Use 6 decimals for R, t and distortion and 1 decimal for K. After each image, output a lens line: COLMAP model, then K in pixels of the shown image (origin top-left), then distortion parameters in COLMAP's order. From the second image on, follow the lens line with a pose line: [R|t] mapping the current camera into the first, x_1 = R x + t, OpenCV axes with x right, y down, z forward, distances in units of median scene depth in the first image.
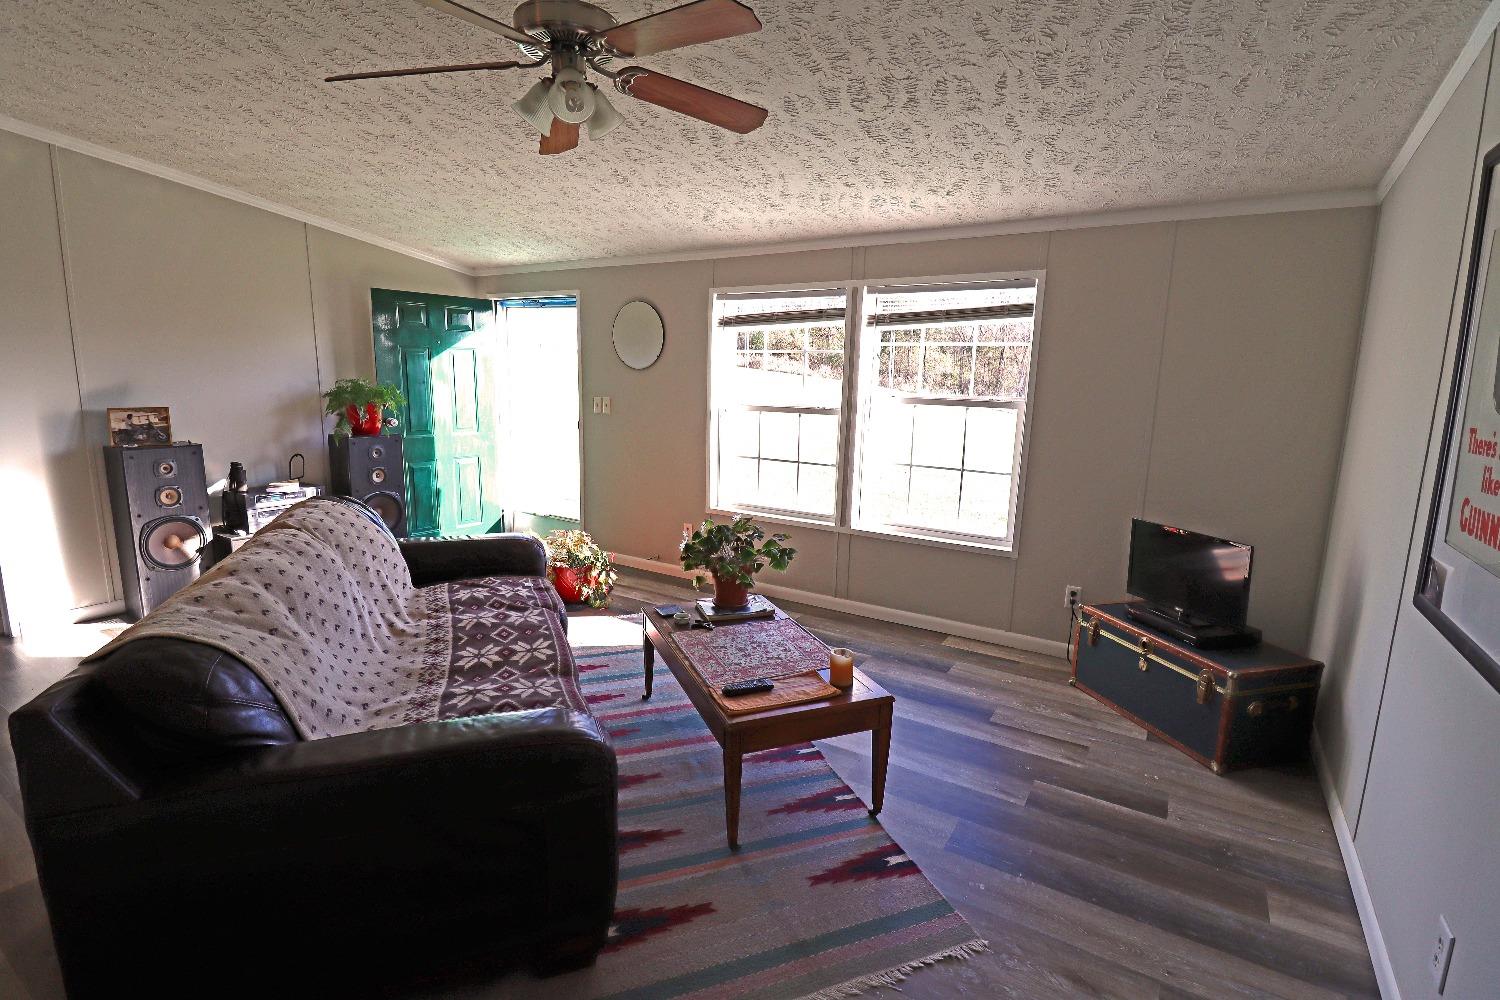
lens RADIAL K [[712.9, 0, 741.0], [0, 712.9, 498.1], [0, 0, 1]] dist [-0.001951, -0.001241]
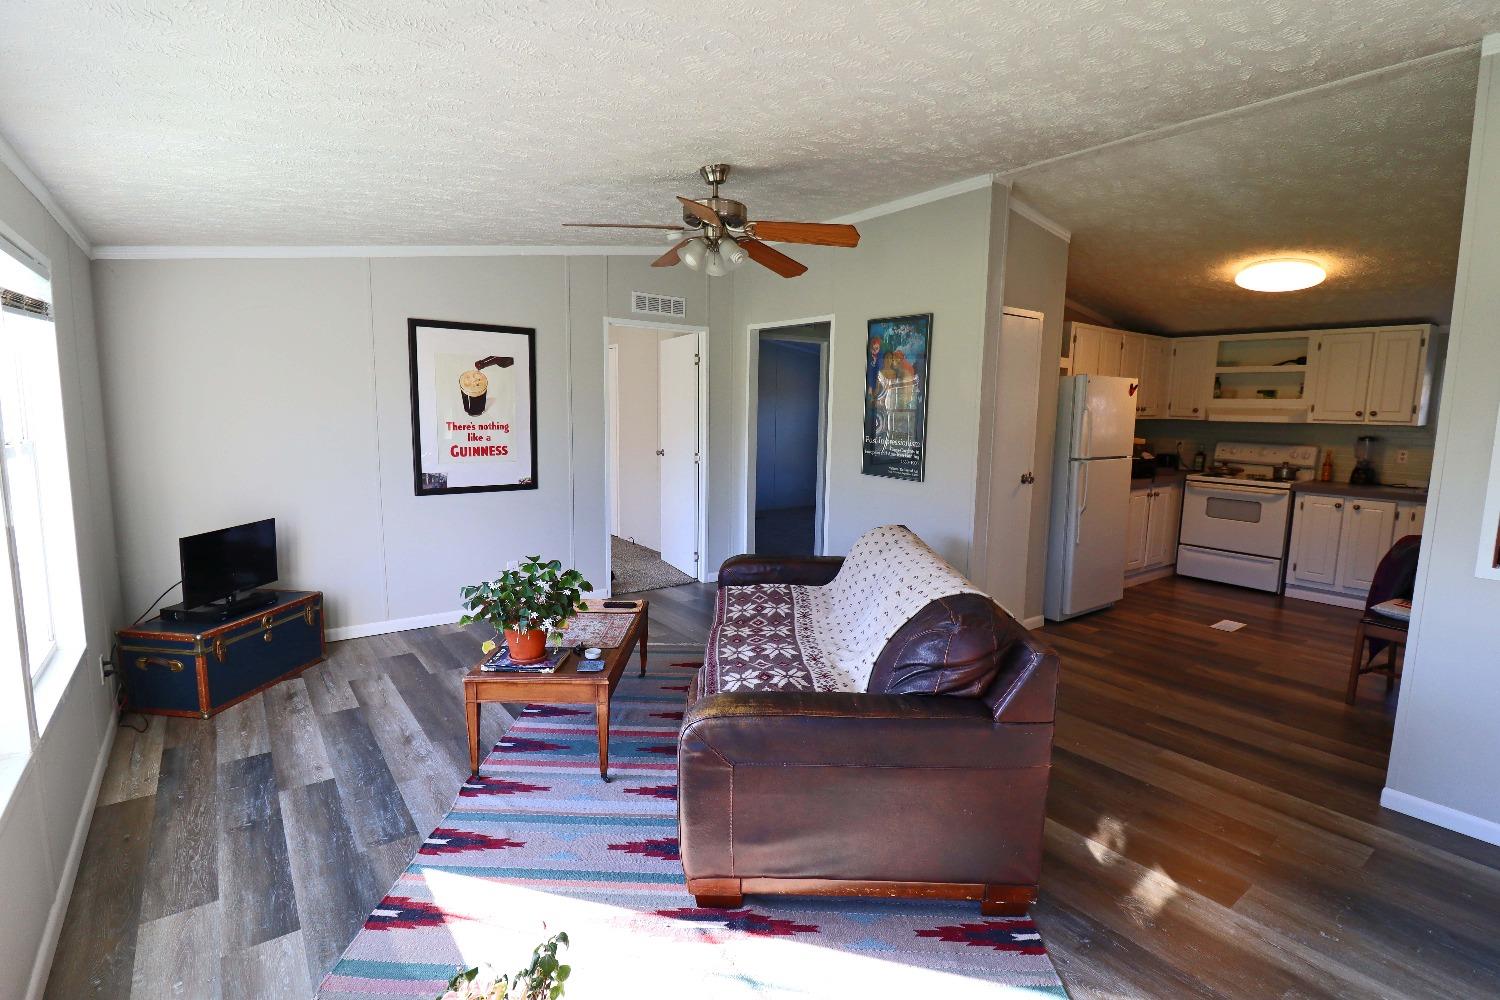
lens RADIAL K [[712.9, 0, 741.0], [0, 712.9, 498.1], [0, 0, 1]] dist [-0.001951, -0.001241]
pose [[-0.934306, -0.074638, 0.348571, -0.446064], [0.030504, 0.957507, 0.286791, -0.236942], [-0.355165, 0.278583, -0.892328, 1.279081]]
